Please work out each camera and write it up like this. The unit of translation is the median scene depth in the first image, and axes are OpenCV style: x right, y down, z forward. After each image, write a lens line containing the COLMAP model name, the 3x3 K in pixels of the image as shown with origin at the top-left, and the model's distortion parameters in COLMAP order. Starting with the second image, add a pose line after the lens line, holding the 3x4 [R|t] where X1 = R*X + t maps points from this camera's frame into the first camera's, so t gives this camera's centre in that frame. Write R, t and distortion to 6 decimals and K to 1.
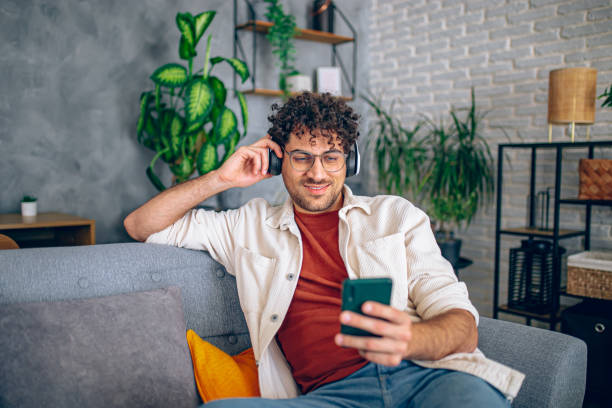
lens RADIAL K [[585.7, 0, 306.0], [0, 585.7, 204.0], [0, 0, 1]] dist [-0.079916, 0.113764]
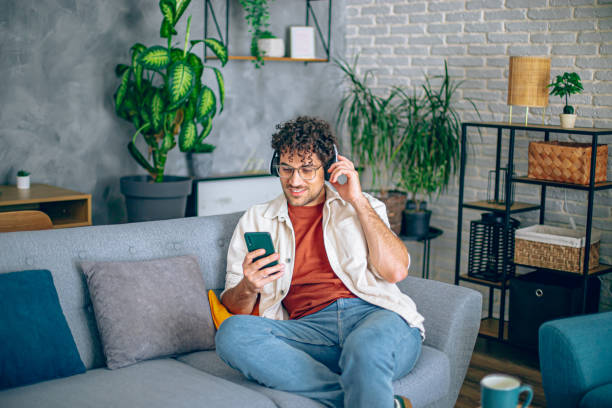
lens RADIAL K [[900.5, 0, 306.0], [0, 900.5, 204.0], [0, 0, 1]] dist [-0.158588, 0.060394]
pose [[0.998671, 0.008426, 0.050843, -0.034270], [-0.012378, 0.996882, 0.077929, -0.079008], [-0.050028, -0.078454, 0.995662, -0.617416]]
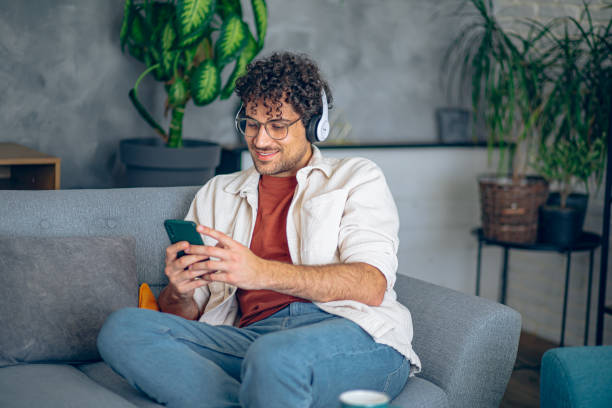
lens RADIAL K [[1499.2, 0, 306.0], [0, 1499.2, 204.0], [0, 0, 1]] dist [0.150724, -4.529817]
pose [[0.980158, 0.053585, -0.190840, 0.321588], [-0.039949, 0.996413, 0.074599, -0.067536], [0.194153, -0.065495, 0.978783, -0.846764]]
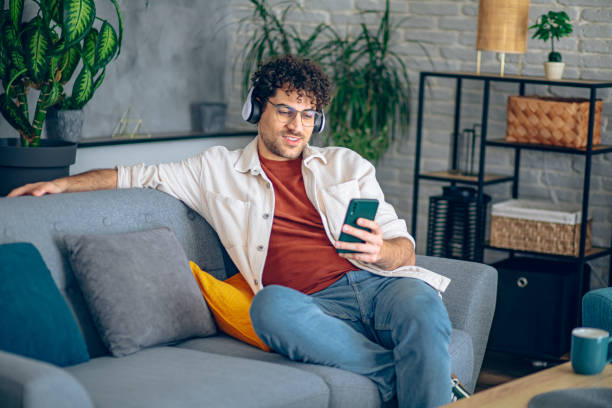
lens RADIAL K [[1483.2, 0, 306.0], [0, 1483.2, 204.0], [0, 0, 1]] dist [-0.079407, -0.676857]
pose [[0.961893, -0.000916, 0.273425, -0.411503], [-0.019994, 0.997082, 0.073677, -0.067306], [-0.272695, -0.076337, 0.959067, -1.018909]]
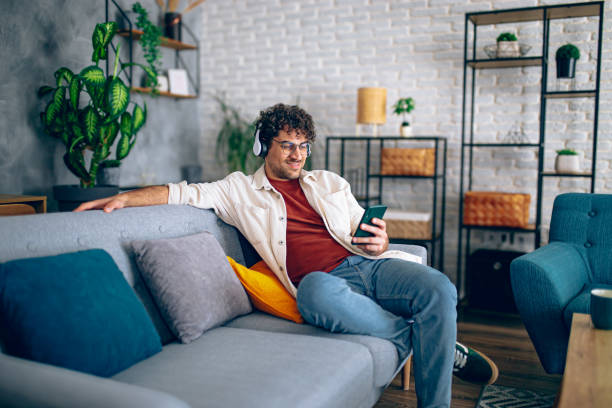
lens RADIAL K [[585.7, 0, 306.0], [0, 585.7, 204.0], [0, 0, 1]] dist [-0.079916, 0.113764]
pose [[0.890657, -0.034534, 0.453362, -0.365807], [0.023506, 0.999275, 0.029938, 0.016991], [-0.454067, -0.016008, 0.890824, -0.253897]]
